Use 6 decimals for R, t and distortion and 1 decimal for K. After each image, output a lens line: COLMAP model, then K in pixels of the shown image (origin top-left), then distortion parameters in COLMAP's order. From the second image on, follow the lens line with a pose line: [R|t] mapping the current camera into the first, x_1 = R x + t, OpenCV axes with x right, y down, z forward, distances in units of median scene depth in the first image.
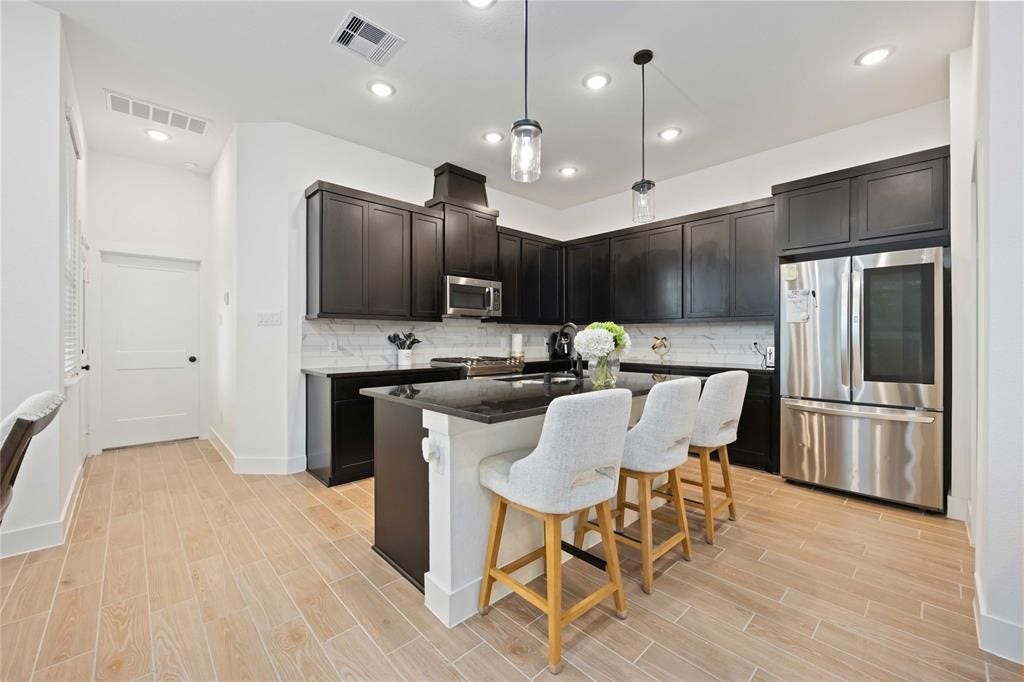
lens RADIAL K [[407.0, 0, 513.2], [0, 407.0, 340.3], [0, 0, 1]] dist [-0.001454, -0.000154]
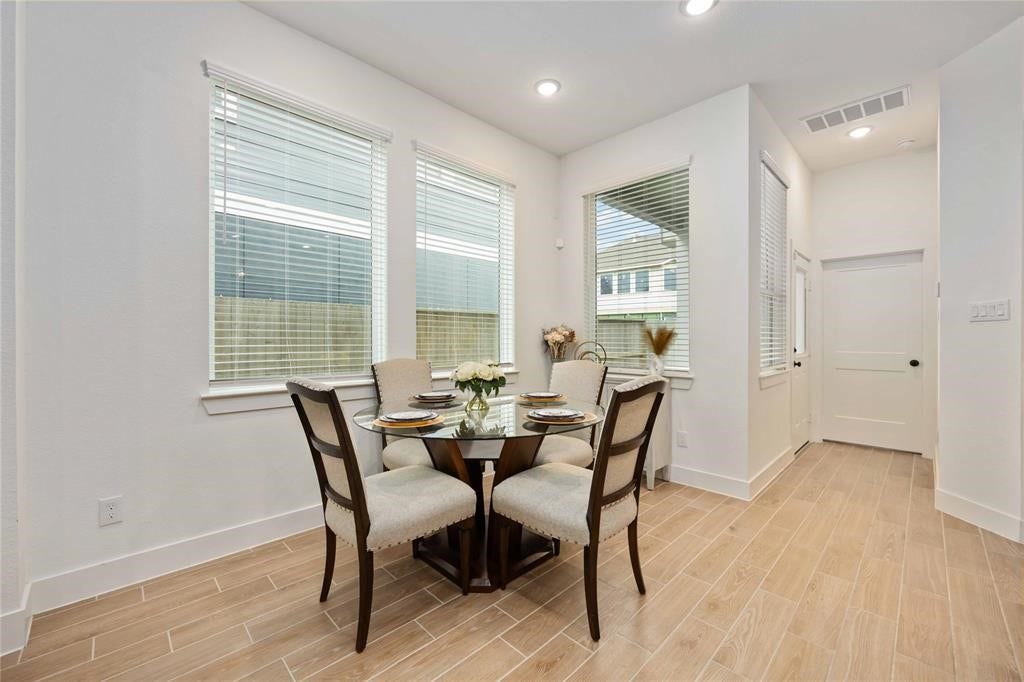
lens RADIAL K [[407.0, 0, 509.4], [0, 407.0, 339.4], [0, 0, 1]] dist [-0.001454, -0.000154]
pose [[0.021619, 0.003754, -0.999759, 0.080080], [-0.008104, 0.999961, 0.003580, -0.001088], [0.999733, 0.008025, 0.021648, 0.122343]]
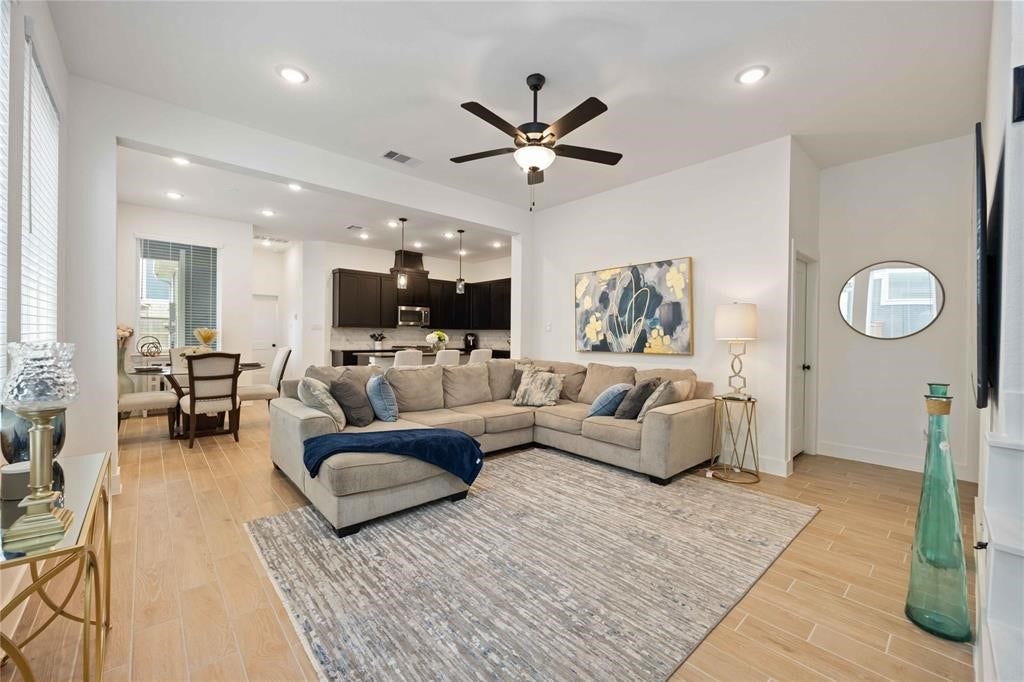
lens RADIAL K [[407.0, 0, 520.4], [0, 407.0, 338.7], [0, 0, 1]] dist [-0.001454, -0.000154]
pose [[0.999896, 0.014148, -0.002828, 0.471389], [-0.014138, 0.999893, 0.003676, -0.009438], [0.002880, -0.003636, 0.999989, -1.088365]]
